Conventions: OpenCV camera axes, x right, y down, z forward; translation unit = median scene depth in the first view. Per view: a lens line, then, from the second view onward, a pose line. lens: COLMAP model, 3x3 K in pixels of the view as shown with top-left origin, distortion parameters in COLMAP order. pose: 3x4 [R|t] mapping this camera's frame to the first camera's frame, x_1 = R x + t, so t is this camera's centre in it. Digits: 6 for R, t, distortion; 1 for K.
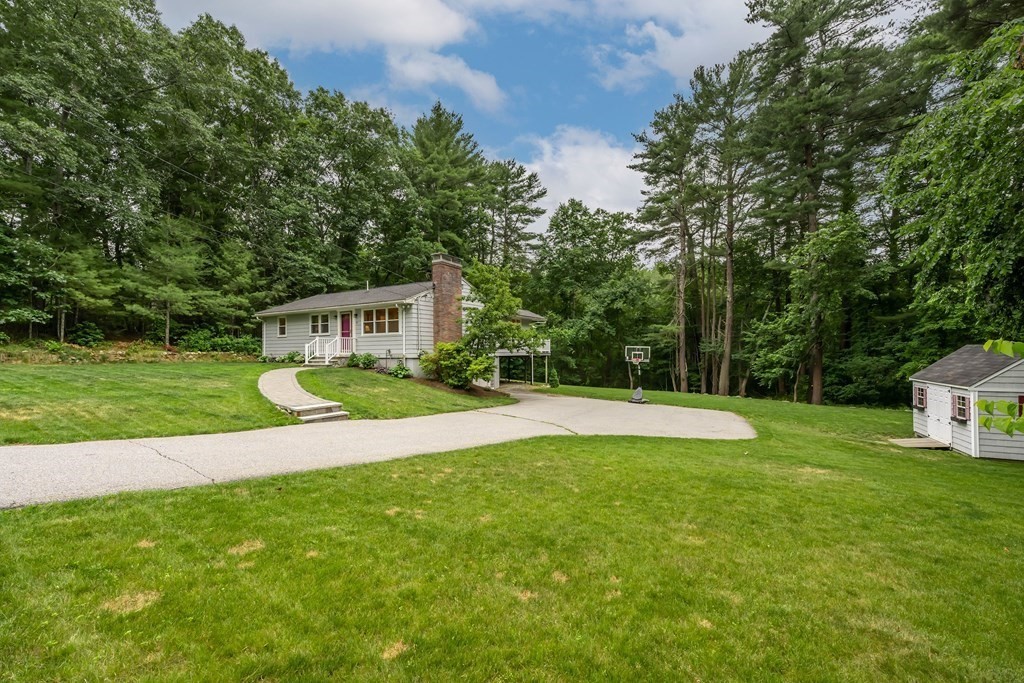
lens RADIAL K [[411.0, 0, 516.9], [0, 411.0, 352.9], [0, 0, 1]] dist [-0.004630, -0.000159]
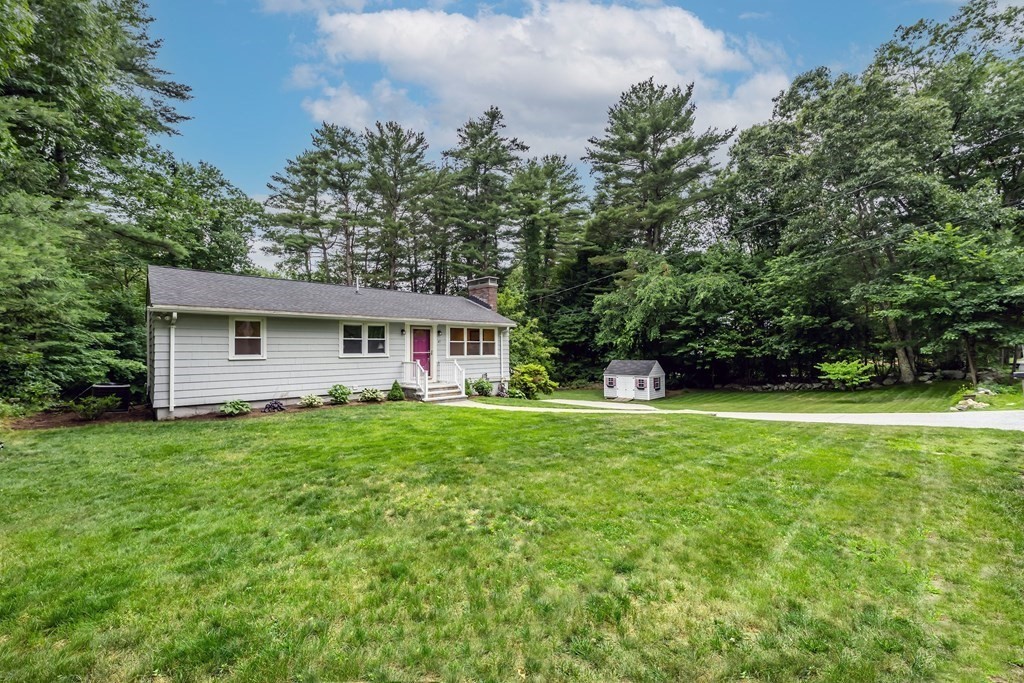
lens RADIAL K [[411.0, 0, 516.9], [0, 411.0, 352.9], [0, 0, 1]] dist [-0.004630, -0.000159]
pose [[0.280712, -0.002194, 0.959790, -1.068703], [0.009954, 0.999950, -0.000625, -0.047456], [-0.959741, 0.009730, 0.280720, 0.604841]]
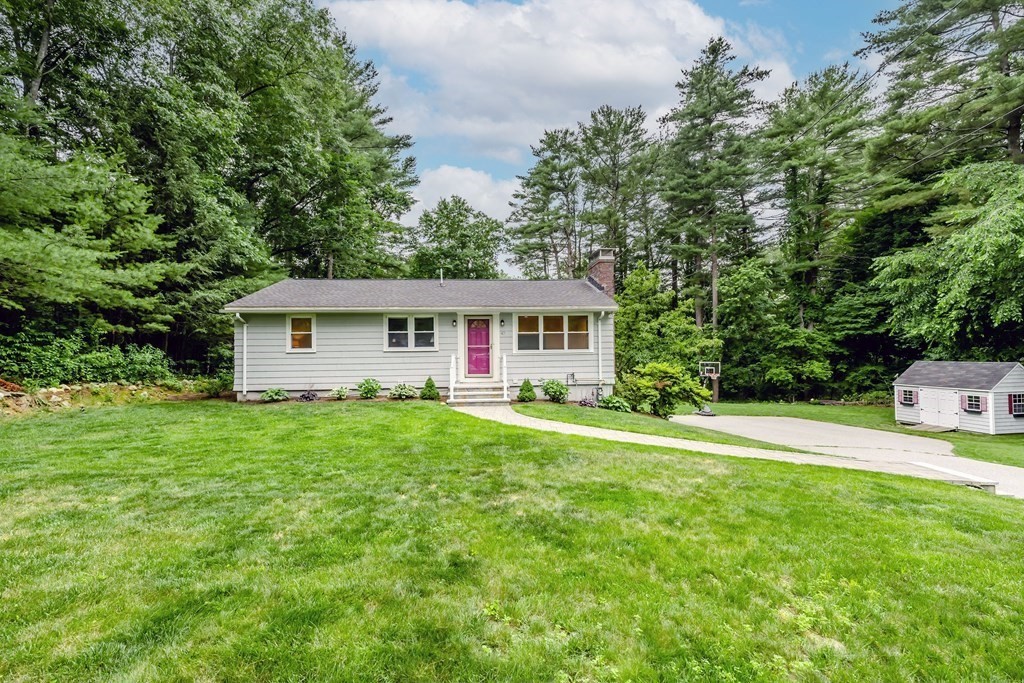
lens RADIAL K [[416.9, 0, 511.2], [0, 416.9, 351.9], [0, 0, 1]] dist [-0.007421, 0.000092]
pose [[0.822484, -0.000326, 0.568788, -0.731895], [0.008715, 0.999890, -0.012028, -0.033367], [-0.568721, 0.014850, 0.822396, 0.418436]]
